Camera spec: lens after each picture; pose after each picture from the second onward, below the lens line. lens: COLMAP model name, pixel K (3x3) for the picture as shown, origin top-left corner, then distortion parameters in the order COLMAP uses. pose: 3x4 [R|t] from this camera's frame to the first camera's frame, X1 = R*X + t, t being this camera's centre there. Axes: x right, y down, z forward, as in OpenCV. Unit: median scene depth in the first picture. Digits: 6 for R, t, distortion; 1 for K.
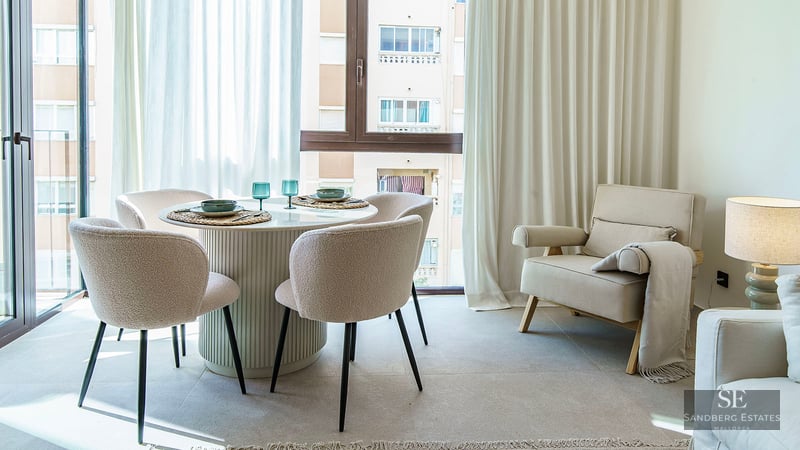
lens RADIAL K [[437.1, 0, 400.3], [0, 437.1, 227.8], [0, 0, 1]] dist [0.001924, -0.000638]
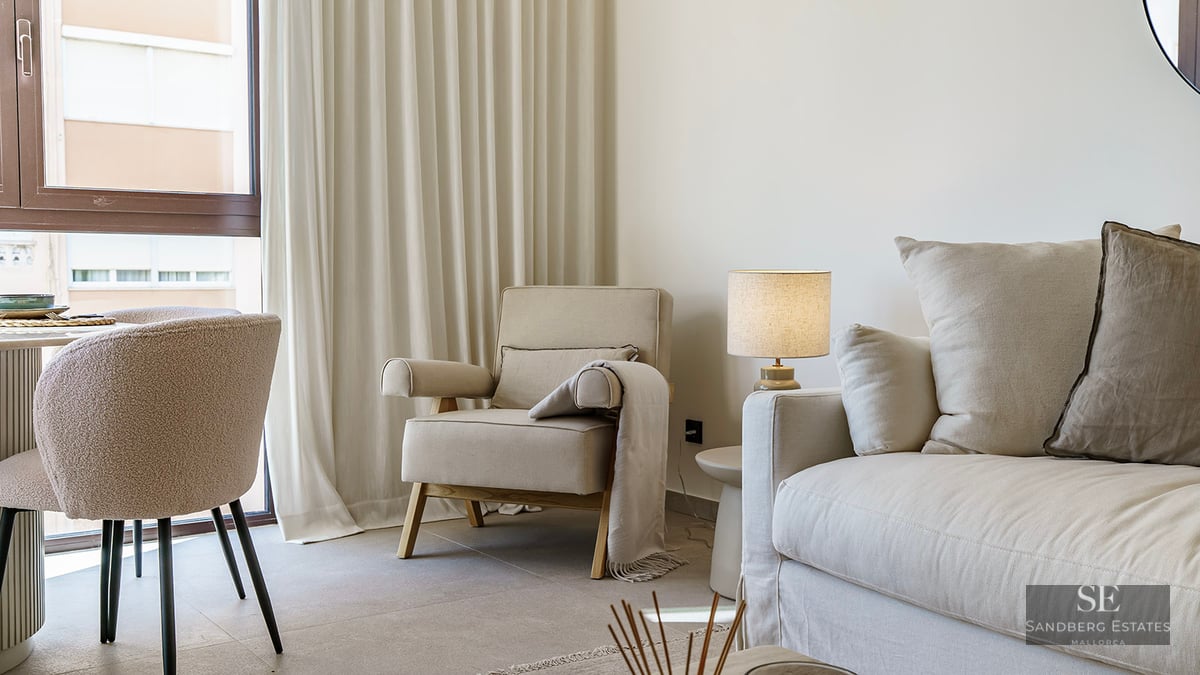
lens RADIAL K [[716.4, 0, 600.6], [0, 716.4, 335.6], [0, 0, 1]] dist [-0.001978, -0.001484]
pose [[0.919071, -0.097606, 0.381814, 0.169265], [0.074679, 0.994425, 0.074451, -0.079676], [-0.386952, -0.039912, 0.921236, 0.075034]]
